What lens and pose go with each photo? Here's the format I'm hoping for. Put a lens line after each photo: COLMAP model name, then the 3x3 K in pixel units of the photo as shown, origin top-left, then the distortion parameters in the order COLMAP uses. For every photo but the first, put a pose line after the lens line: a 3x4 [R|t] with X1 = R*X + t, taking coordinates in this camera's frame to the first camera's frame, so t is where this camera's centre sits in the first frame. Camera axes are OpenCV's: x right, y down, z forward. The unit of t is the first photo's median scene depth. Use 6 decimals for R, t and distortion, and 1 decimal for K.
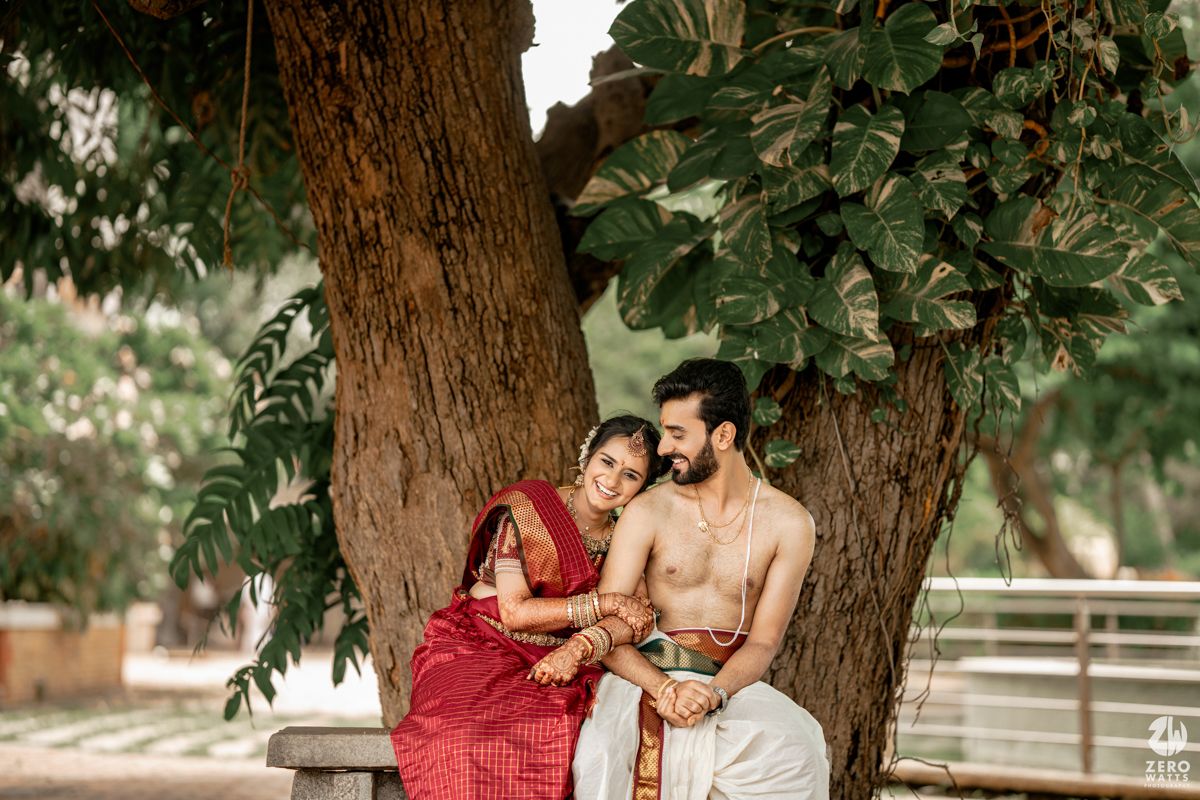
lens RADIAL K [[2917.4, 0, 626.2], [0, 2917.4, 404.9], [0, 0, 1]] dist [0.699832, 0.000000]
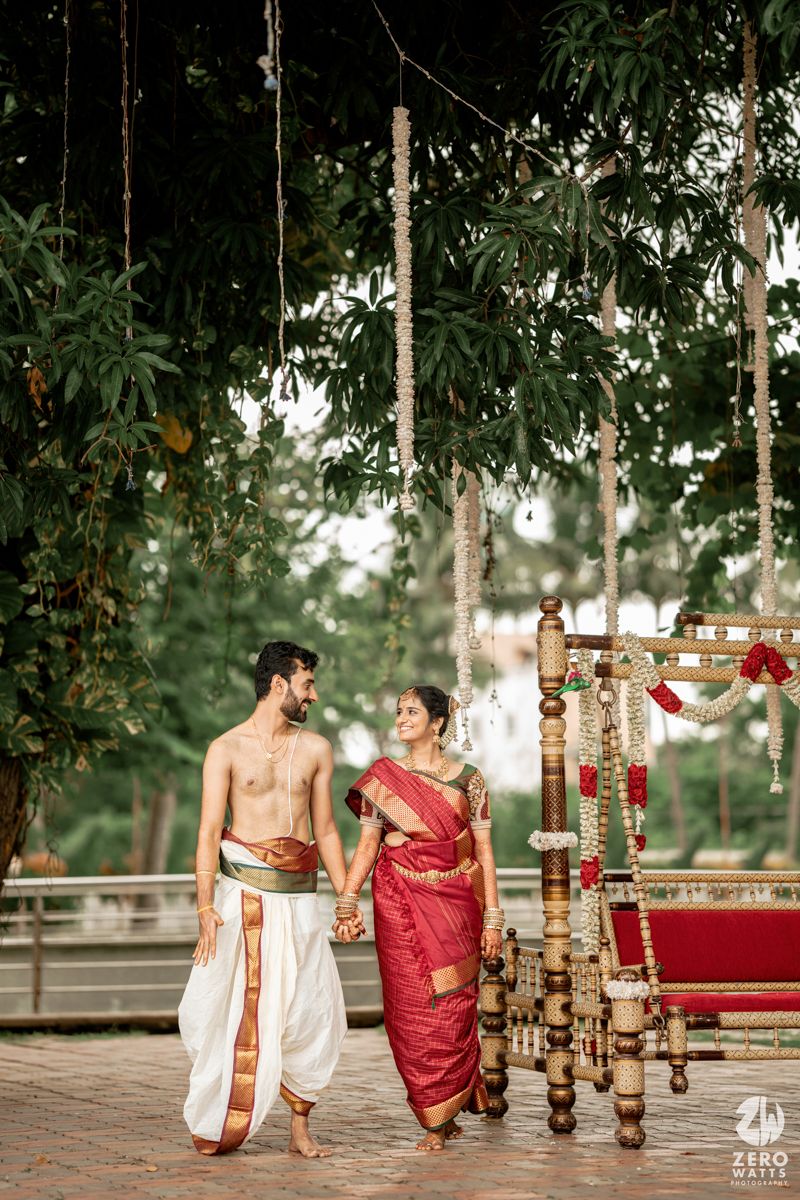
lens RADIAL K [[2917.4, 0, 415.5], [0, 2917.4, 636.8], [0, 0, 1]] dist [0.699832, 0.000000]
pose [[0.948403, 0.007466, 0.316981, -0.243629], [0.001540, 0.999602, -0.028153, -0.044386], [-0.317065, 0.027188, 0.948014, -0.817863]]
